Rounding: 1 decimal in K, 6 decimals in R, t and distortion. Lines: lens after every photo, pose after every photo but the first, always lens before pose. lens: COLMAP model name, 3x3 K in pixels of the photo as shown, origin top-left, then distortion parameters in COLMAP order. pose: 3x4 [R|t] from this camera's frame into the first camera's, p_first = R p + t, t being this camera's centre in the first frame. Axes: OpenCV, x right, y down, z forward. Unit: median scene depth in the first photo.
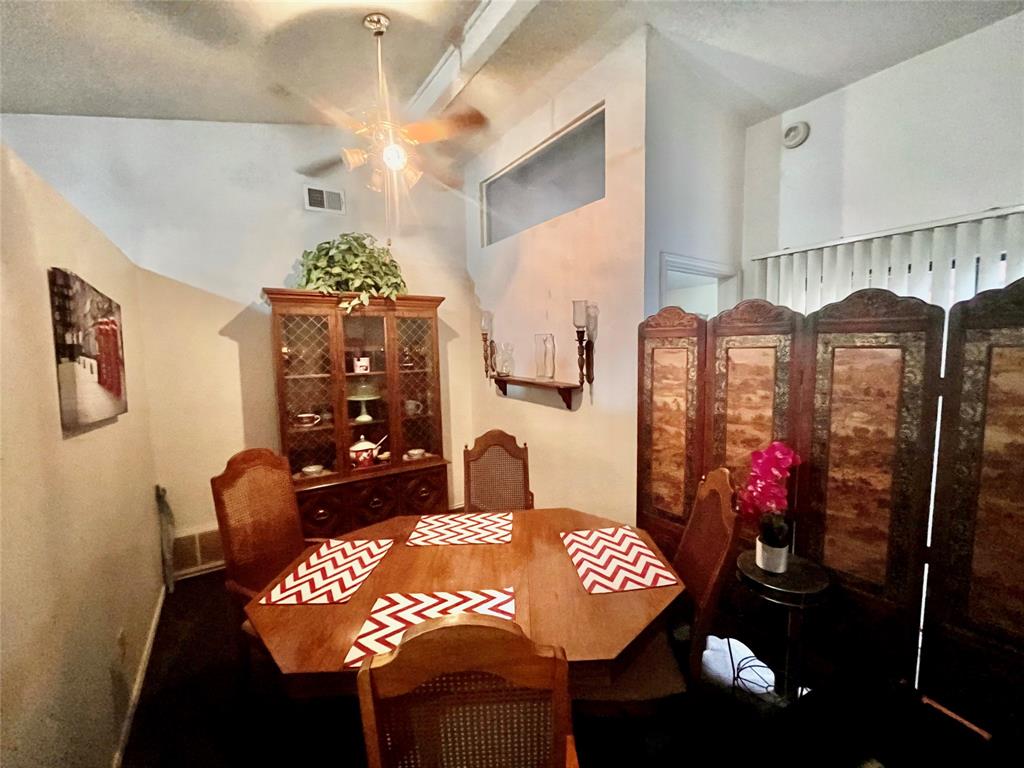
lens RADIAL K [[410.1, 0, 510.6], [0, 410.1, 379.2], [0, 0, 1]] dist [-0.002136, -0.000551]
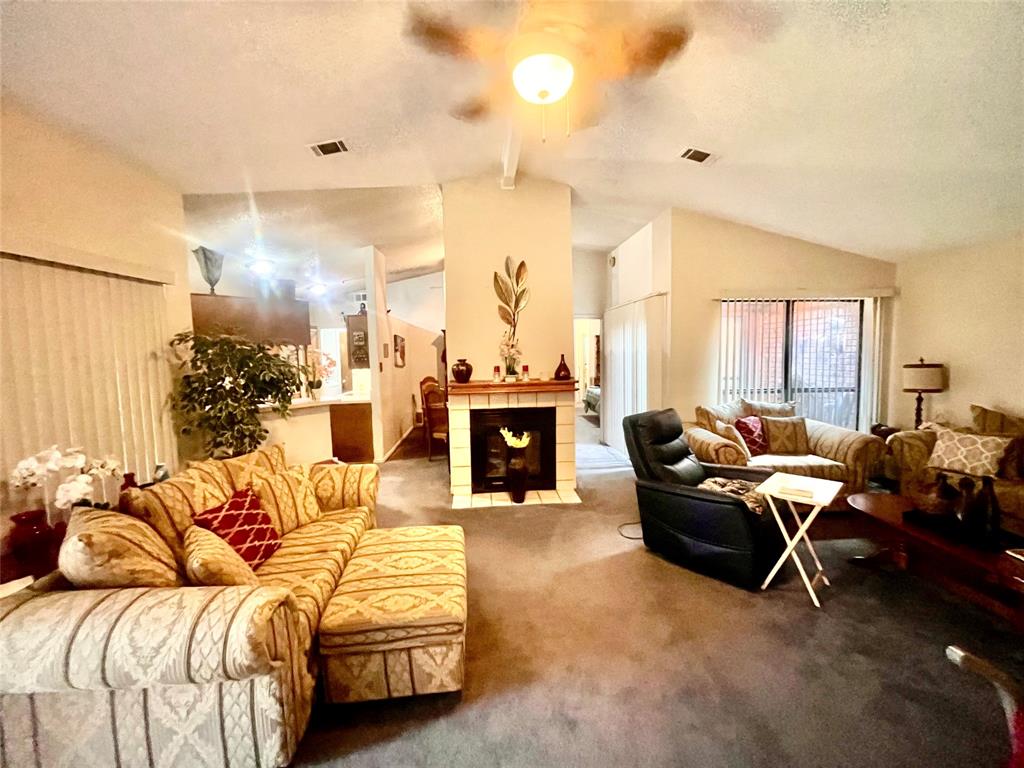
lens RADIAL K [[410.1, 0, 515.2], [0, 410.1, 380.8], [0, 0, 1]] dist [-0.002136, -0.000551]
pose [[0.868989, 0.037191, -0.493432, 1.272548], [-0.036645, 0.999270, 0.010781, 0.093679], [0.493473, 0.008713, 0.869717, -1.258172]]
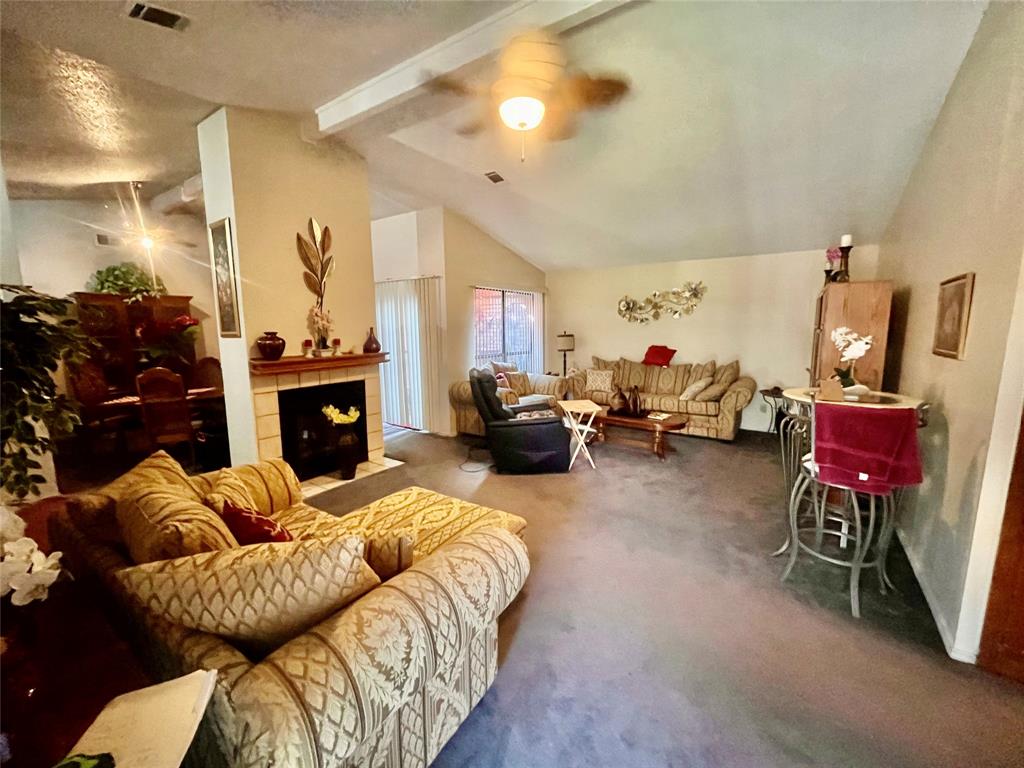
lens RADIAL K [[410.1, 0, 510.8], [0, 410.1, 379.9], [0, 0, 1]] dist [-0.002136, -0.000551]
pose [[0.933099, -0.037749, 0.357633, 0.594193], [0.020745, 0.998470, 0.051264, 0.136161], [-0.359021, -0.040415, 0.932454, -1.498057]]
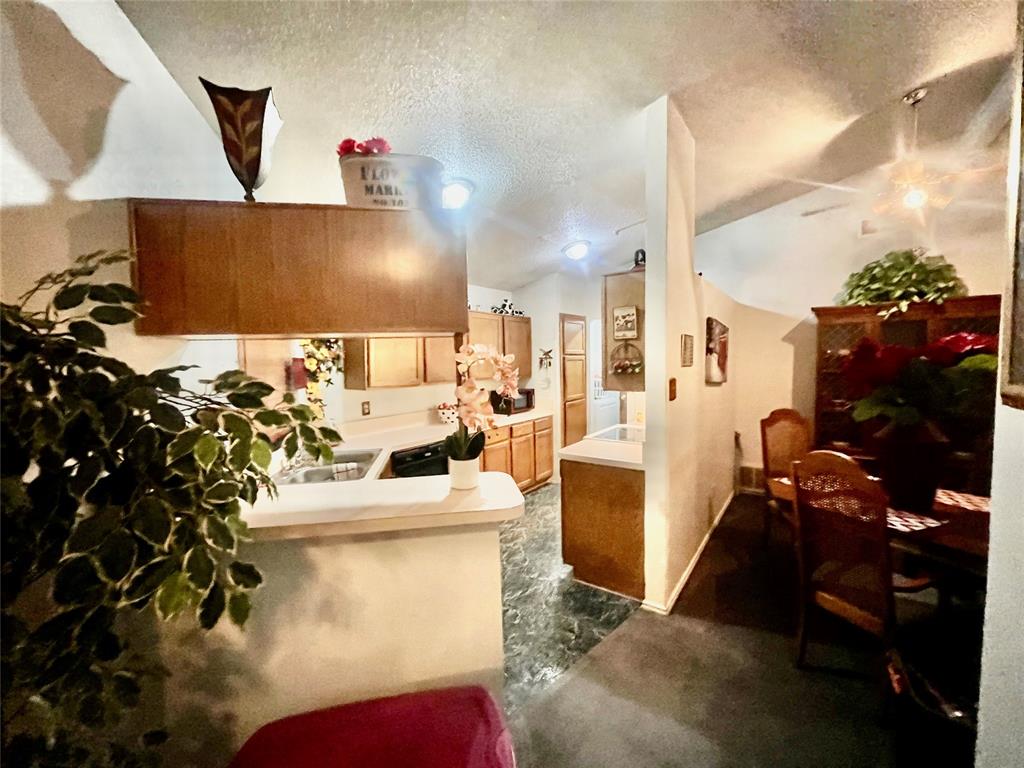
lens RADIAL K [[410.1, 0, 506.1], [0, 410.1, 384.1], [0, 0, 1]] dist [-0.002136, -0.000551]
pose [[0.322078, 0.068852, -0.944206, 0.393496], [-0.066623, 0.996528, 0.049941, 0.041365], [0.944366, 0.046821, 0.325547, -0.433969]]
